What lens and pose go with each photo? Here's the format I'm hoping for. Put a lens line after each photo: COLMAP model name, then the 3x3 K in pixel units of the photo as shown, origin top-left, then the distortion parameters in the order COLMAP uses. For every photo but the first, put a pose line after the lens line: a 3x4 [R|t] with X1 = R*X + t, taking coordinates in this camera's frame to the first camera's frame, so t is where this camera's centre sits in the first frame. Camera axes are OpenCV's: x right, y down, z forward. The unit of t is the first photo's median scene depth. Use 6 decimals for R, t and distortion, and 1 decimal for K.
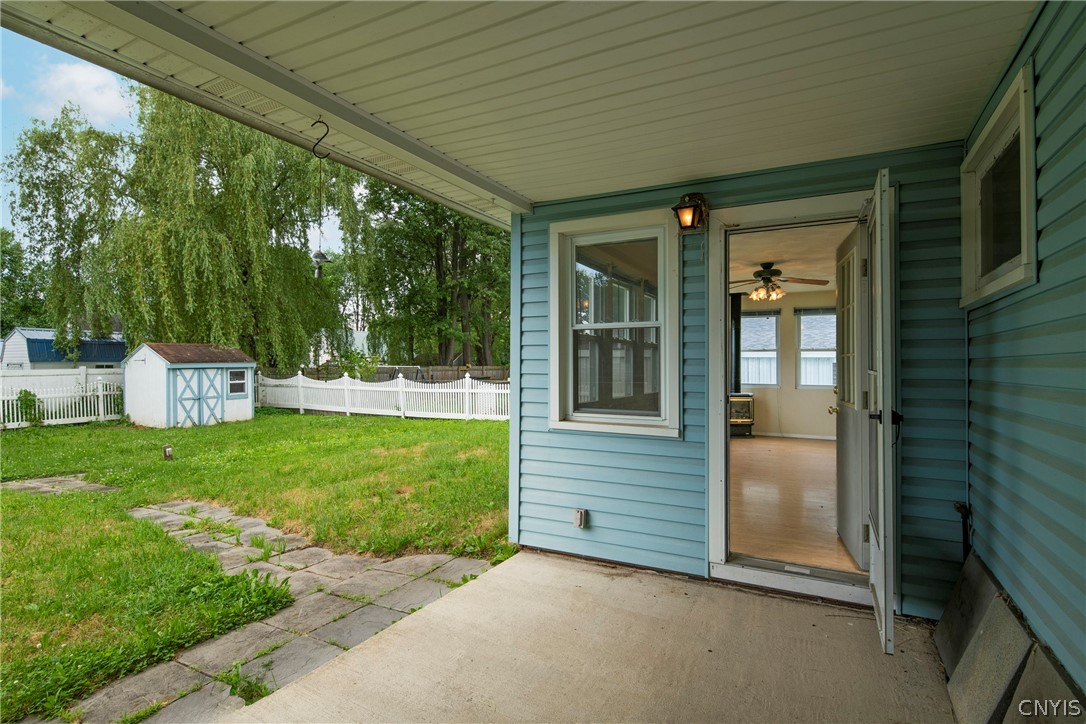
lens RADIAL K [[543.5, 0, 545.7], [0, 543.5, 362.9], [0, 0, 1]] dist [-0.003401, -0.002497]
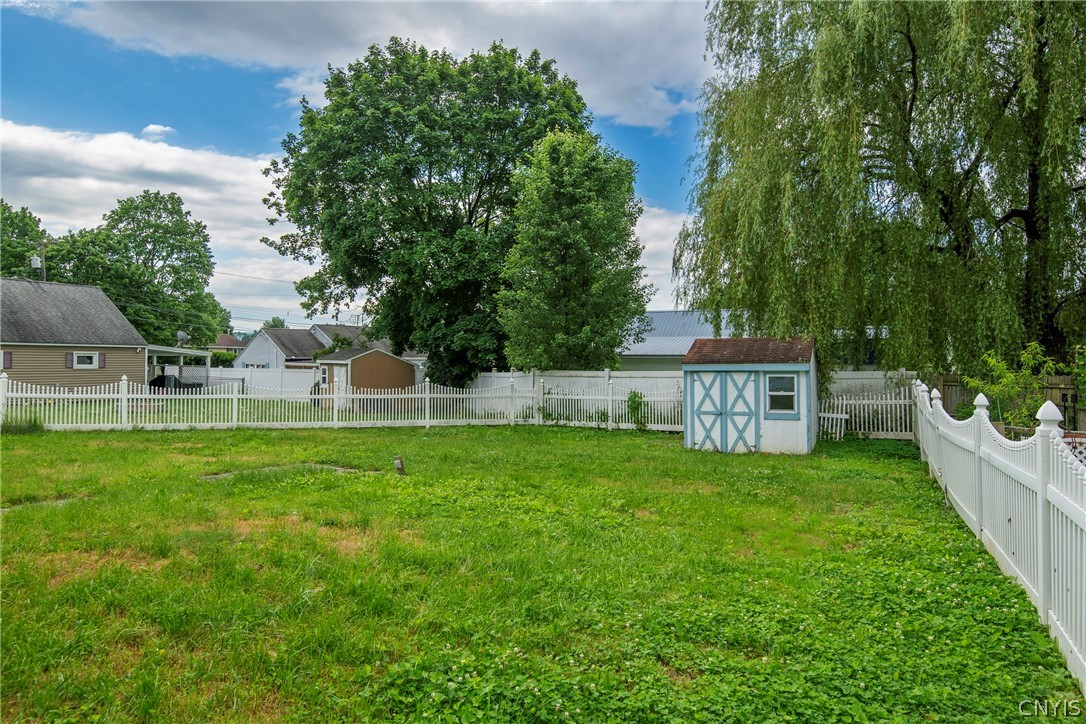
lens RADIAL K [[671.4, 0, 543.3], [0, 671.4, 358.7], [0, 0, 1]] dist [-0.004489, -0.000323]
pose [[0.058541, -0.005954, -0.998267, 0.838465], [-0.007301, 0.999953, -0.006392, 0.001500], [0.998258, 0.007662, 0.058495, 2.547684]]
